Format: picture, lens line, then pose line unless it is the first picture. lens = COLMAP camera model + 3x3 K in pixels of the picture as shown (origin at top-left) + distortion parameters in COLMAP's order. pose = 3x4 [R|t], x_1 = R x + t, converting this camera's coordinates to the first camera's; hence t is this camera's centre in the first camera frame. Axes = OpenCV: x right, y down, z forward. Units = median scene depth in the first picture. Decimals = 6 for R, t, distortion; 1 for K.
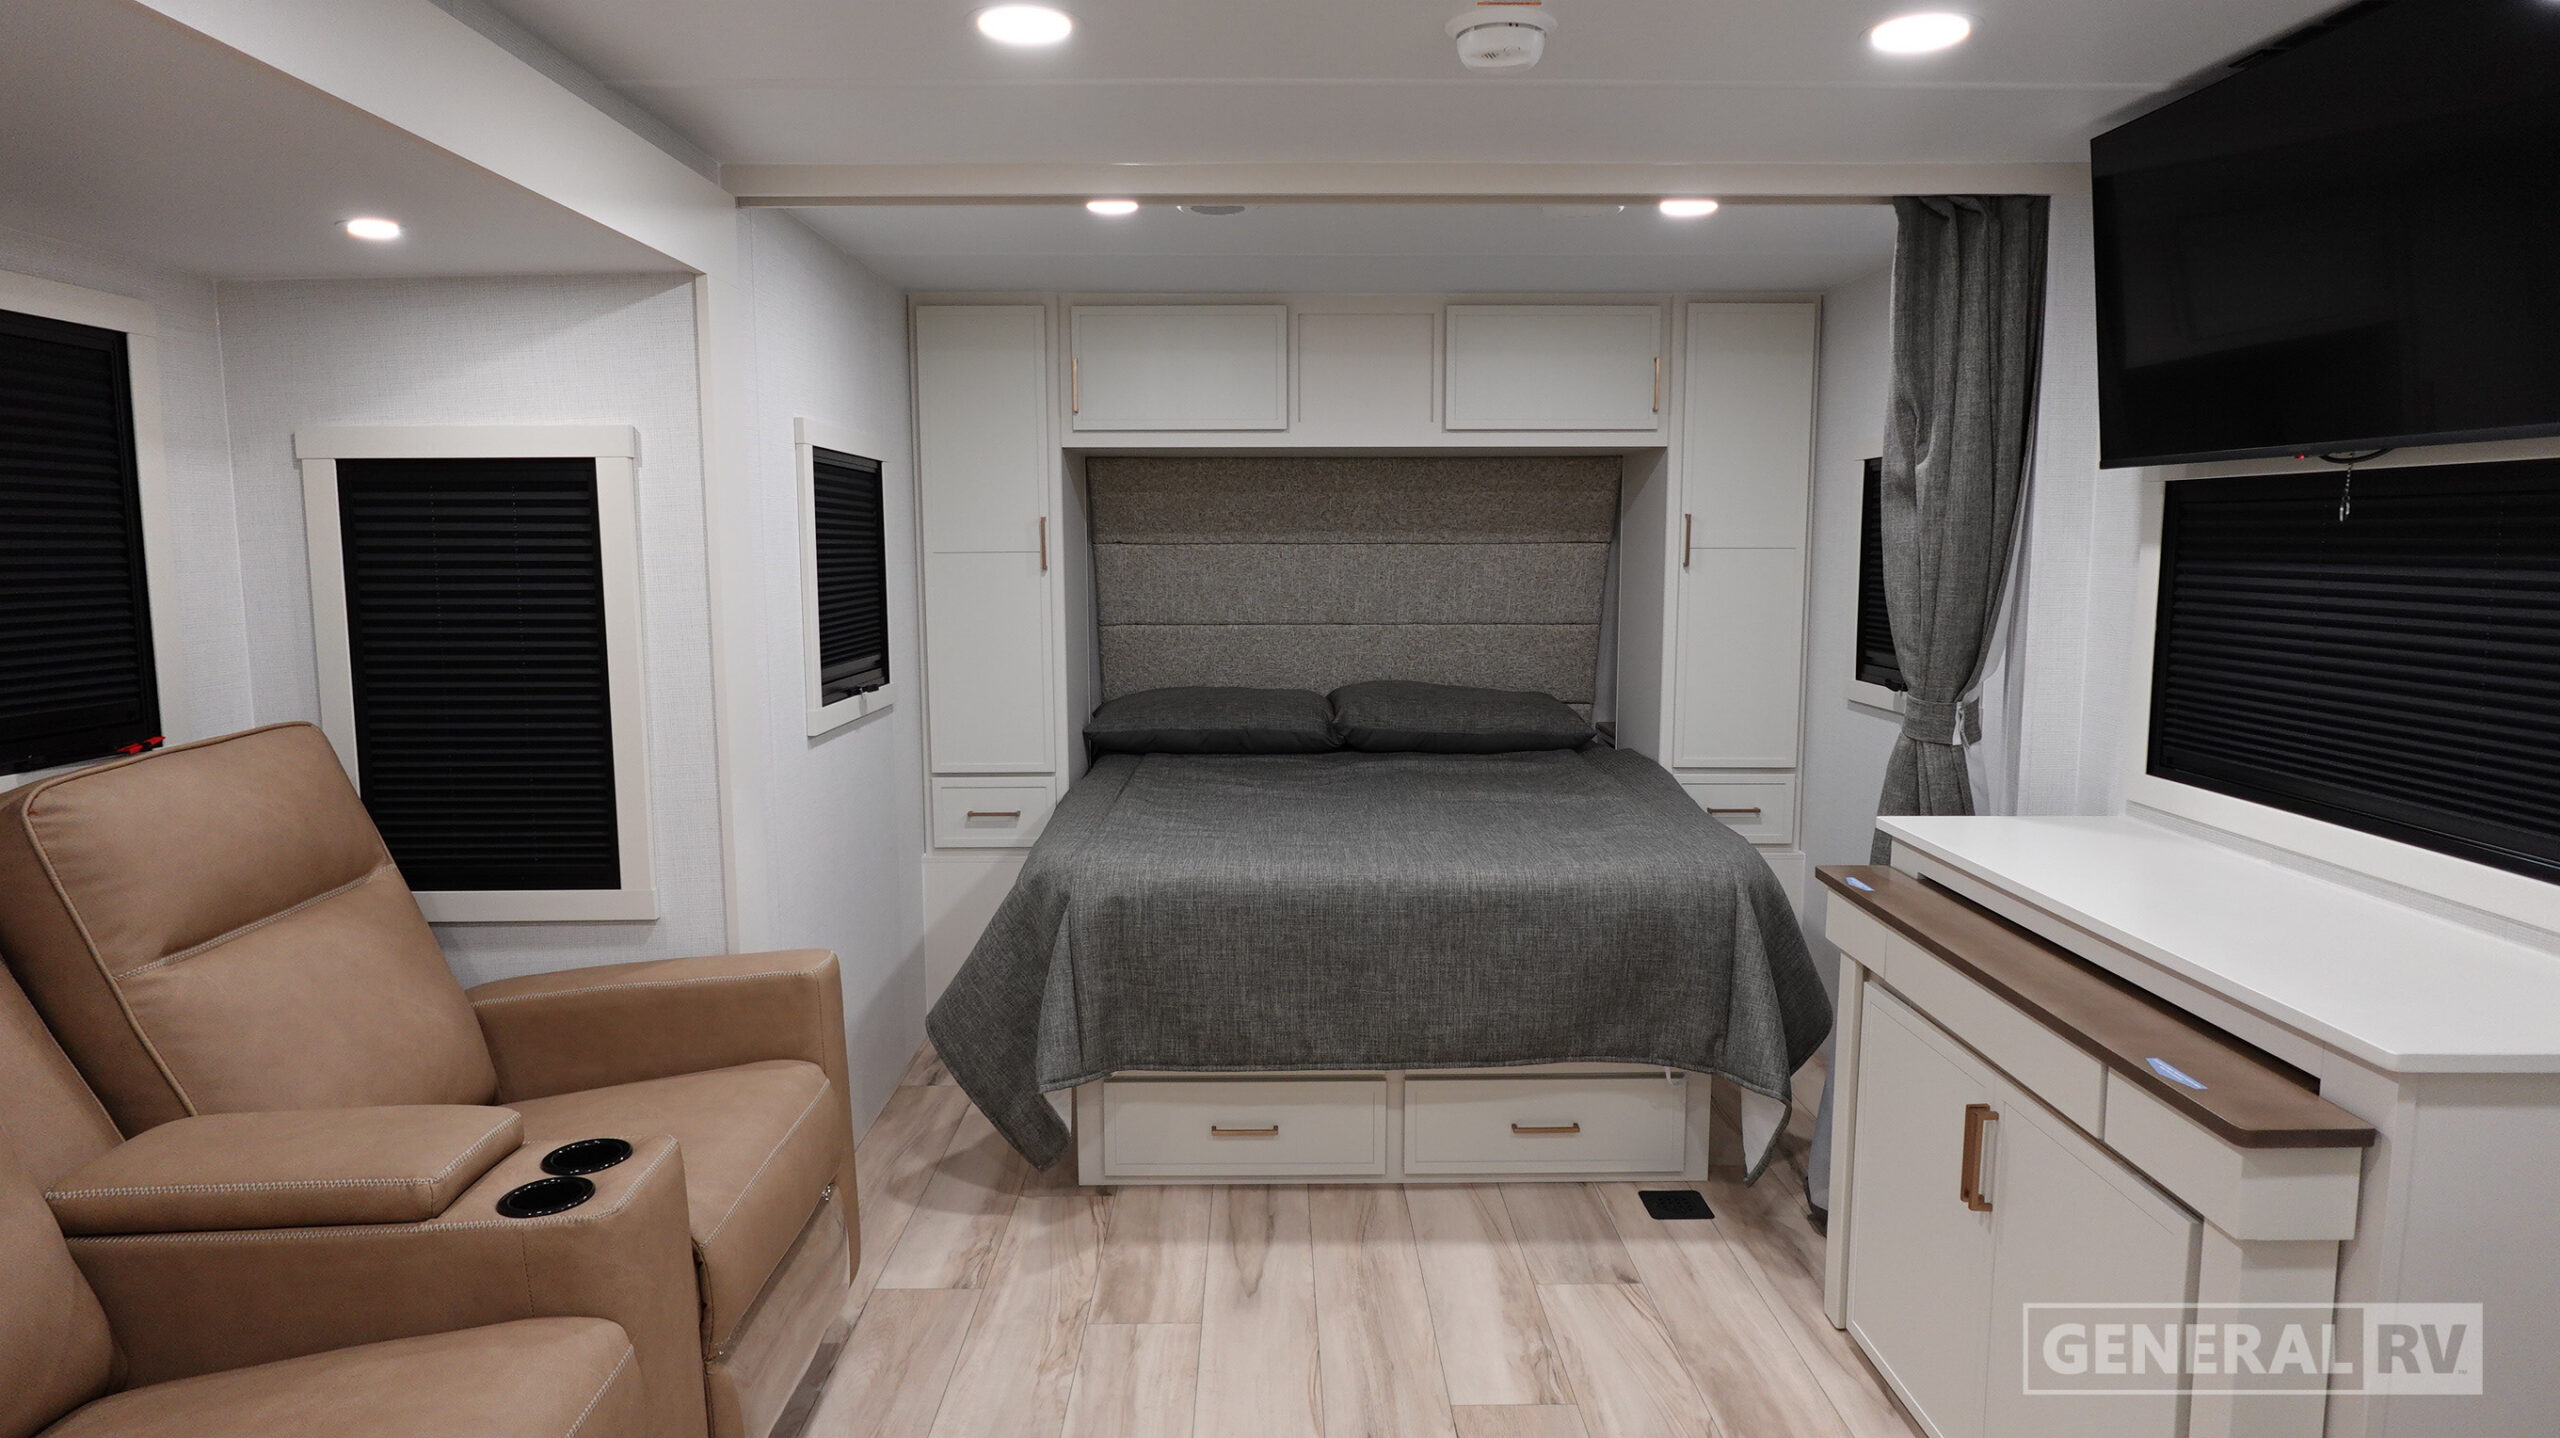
lens RADIAL K [[1489.1, 0, 1263.9], [0, 1489.1, 737.7], [0, 0, 1]] dist [0.000064, 0.001848]
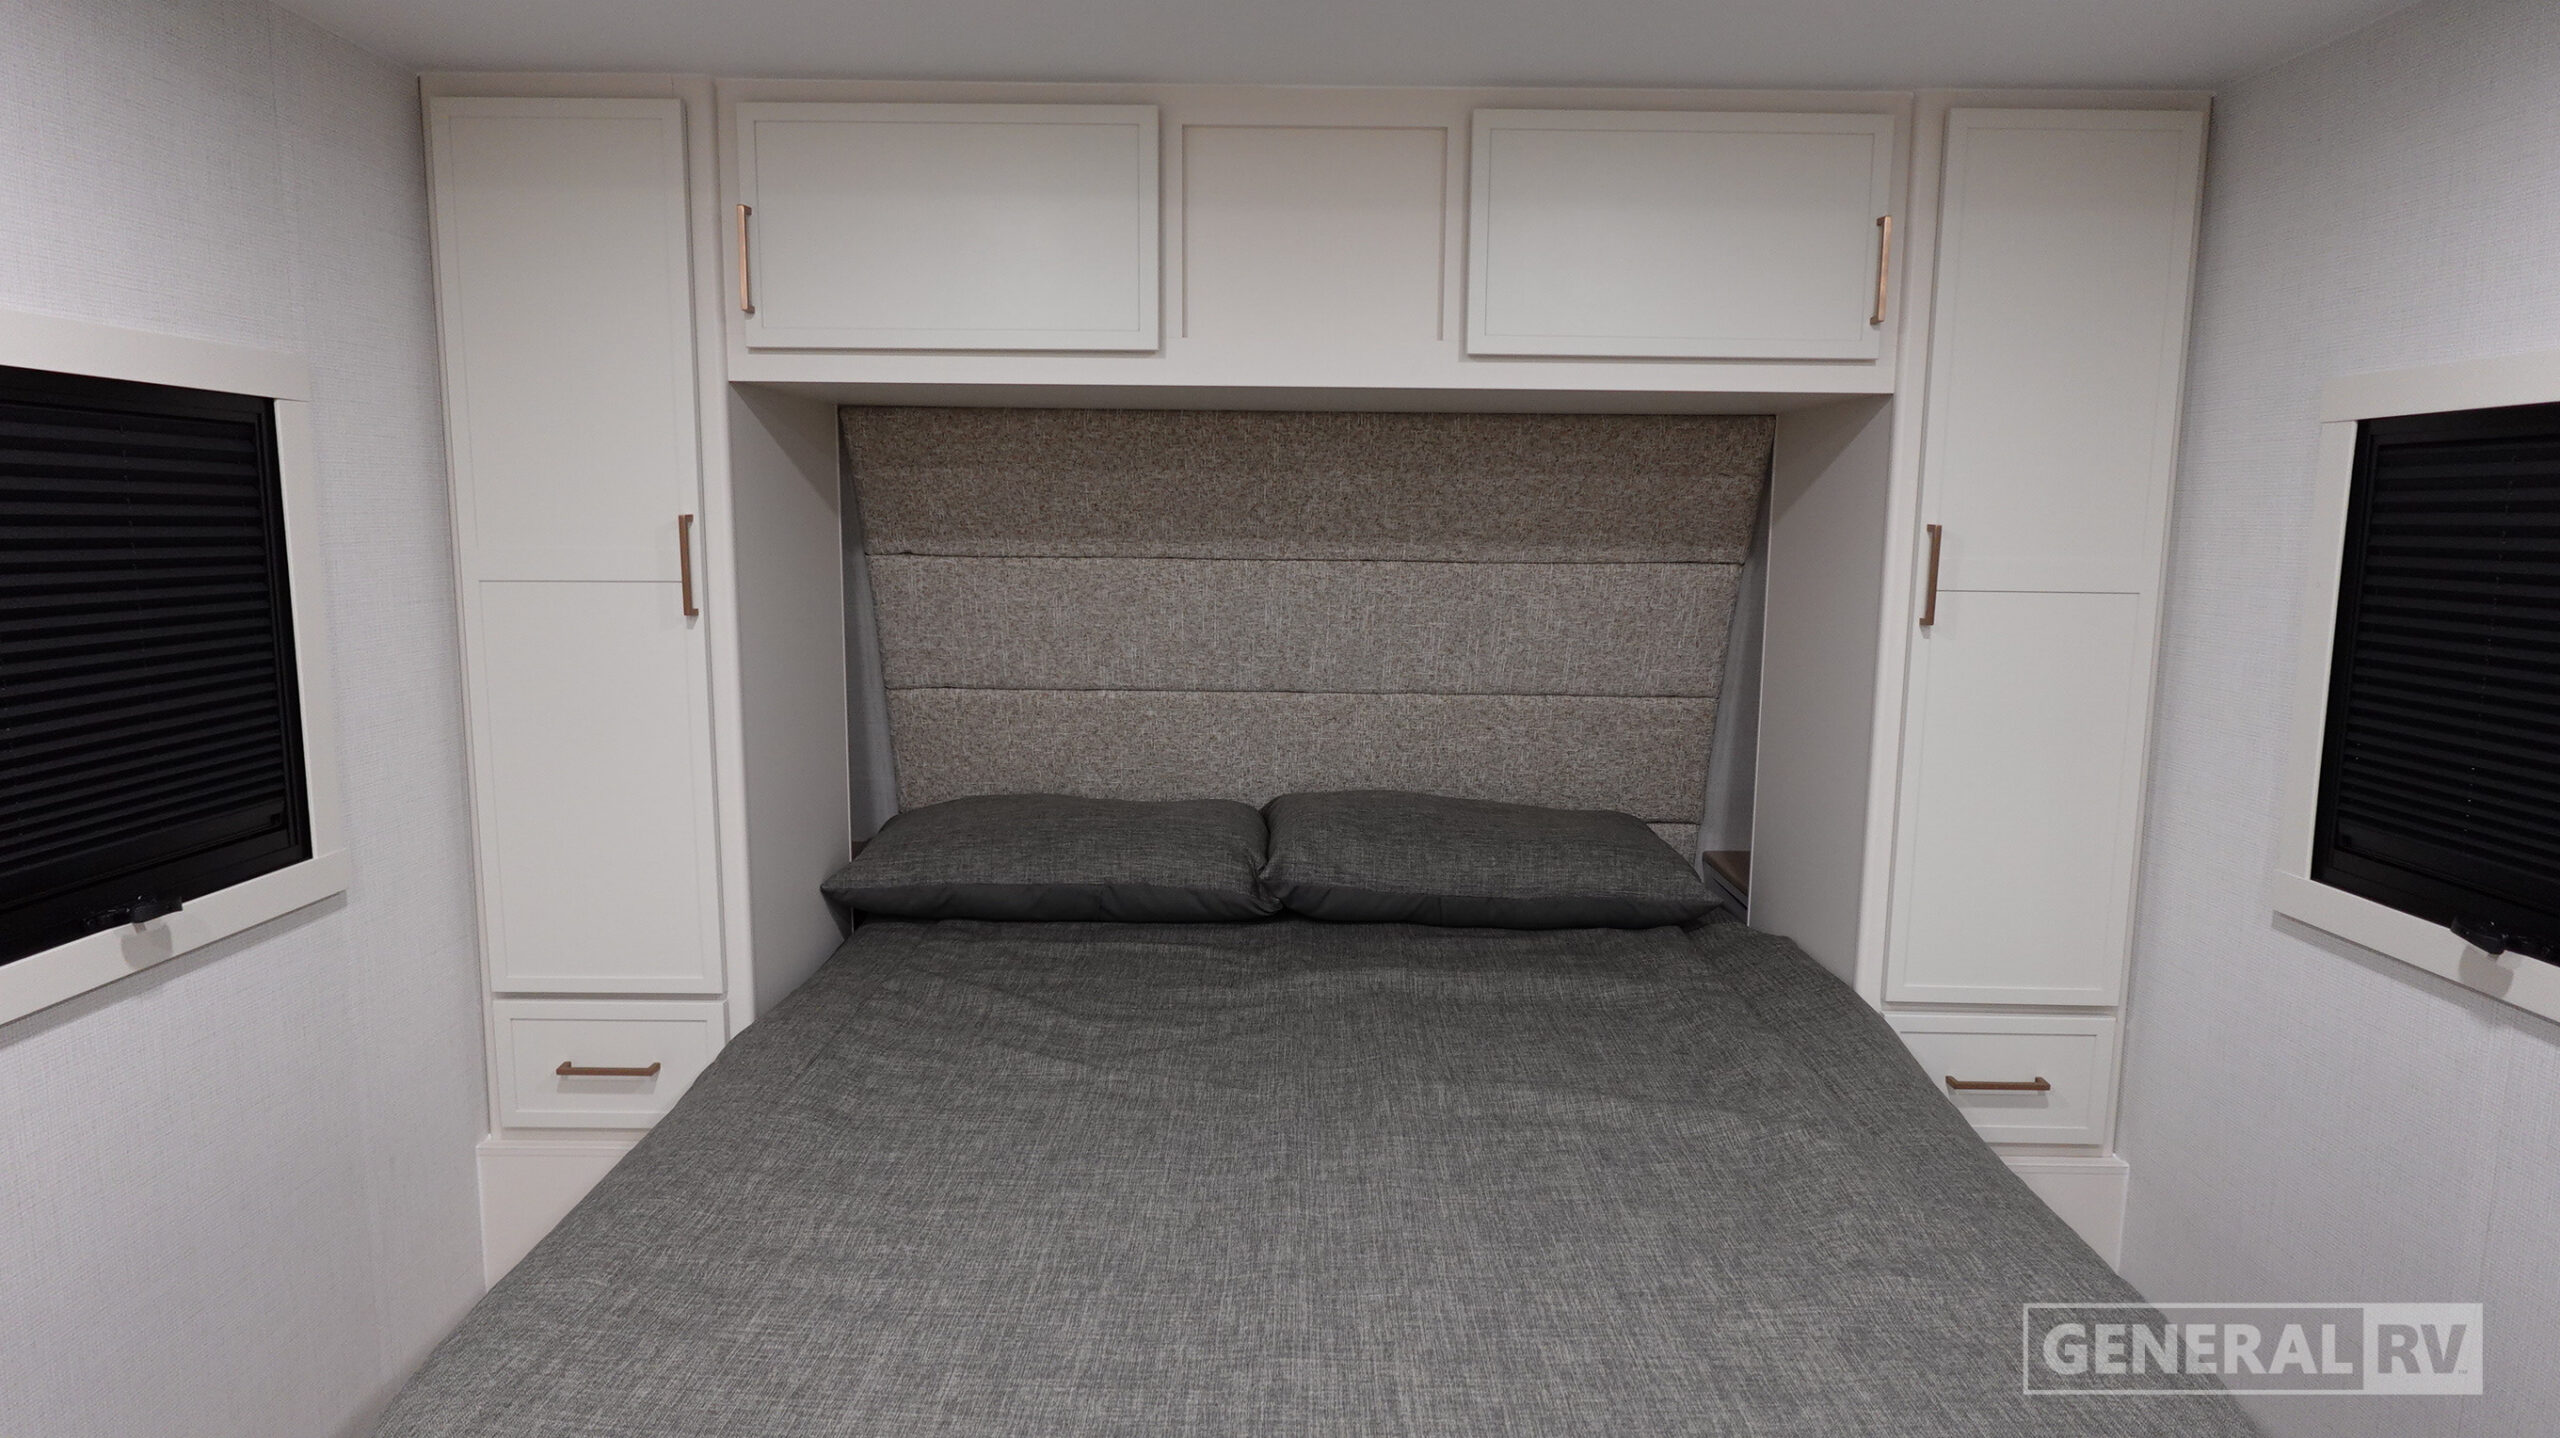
lens RADIAL K [[1489.1, 0, 1266.6], [0, 1489.1, 742.5], [0, 0, 1]] dist [0.000064, 0.001848]
pose [[0.999860, 0.013931, -0.009221, 0.053081], [-0.013729, 0.999672, 0.021619, -0.073746], [0.009519, -0.021489, 0.999724, 0.427661]]
